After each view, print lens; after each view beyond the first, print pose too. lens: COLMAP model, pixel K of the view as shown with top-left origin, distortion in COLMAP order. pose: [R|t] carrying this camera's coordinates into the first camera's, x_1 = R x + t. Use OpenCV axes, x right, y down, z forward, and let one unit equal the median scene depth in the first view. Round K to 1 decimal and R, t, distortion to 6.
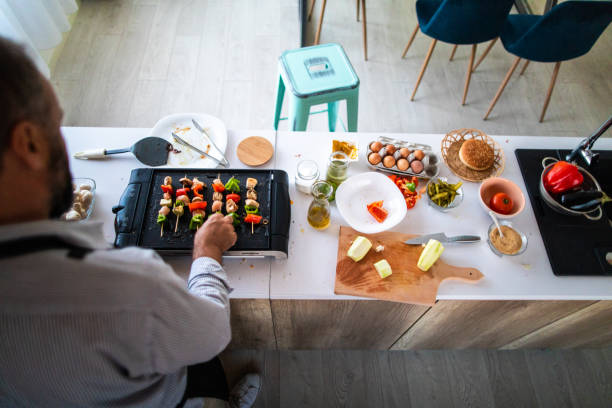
lens RADIAL K [[419.9, 0, 306.0], [0, 419.9, 204.0], [0, 0, 1]] dist [-0.060807, 0.052880]
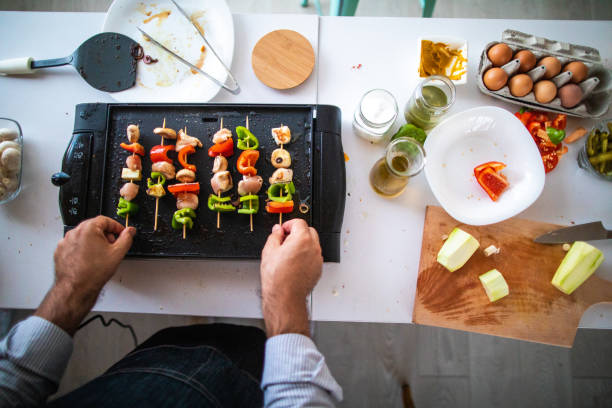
lens RADIAL K [[419.9, 0, 306.0], [0, 419.9, 204.0], [0, 0, 1]] dist [-0.060807, 0.052880]
pose [[0.997735, 0.025517, -0.062246, -0.051758], [0.000915, 0.920035, 0.391836, -0.175653], [0.067267, -0.391006, 0.917927, 0.416400]]
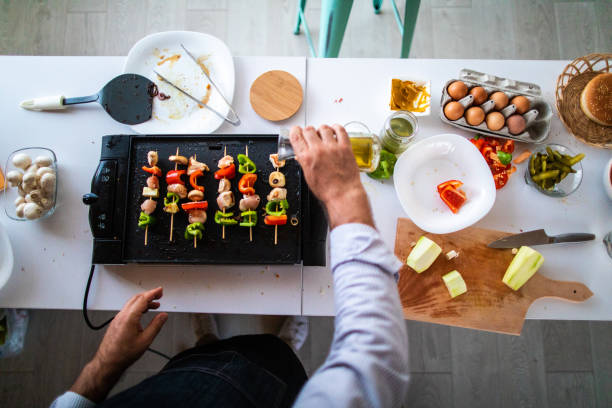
lens RADIAL K [[419.9, 0, 306.0], [0, 419.9, 204.0], [0, 0, 1]] dist [-0.060807, 0.052880]
pose [[0.998279, 0.013109, -0.057151, -0.033391], [0.009079, 0.928377, 0.371528, -0.224593], [0.057928, -0.371408, 0.926661, 0.319701]]
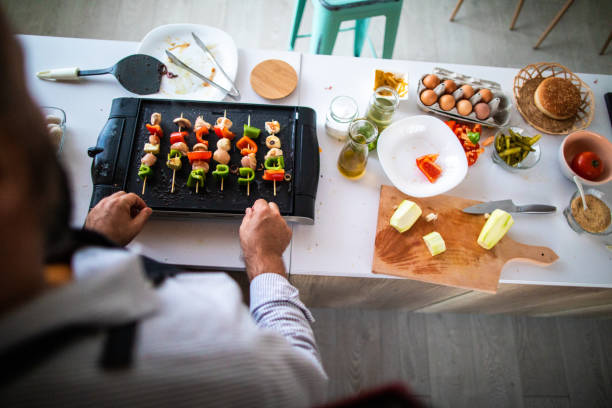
lens RADIAL K [[419.9, 0, 306.0], [0, 419.9, 204.0], [0, 0, 1]] dist [-0.060807, 0.052880]
pose [[0.998950, 0.045595, 0.004565, -0.058094], [-0.045662, 0.982178, 0.182320, -0.045985], [0.003829, -0.182337, 0.983229, 0.212620]]
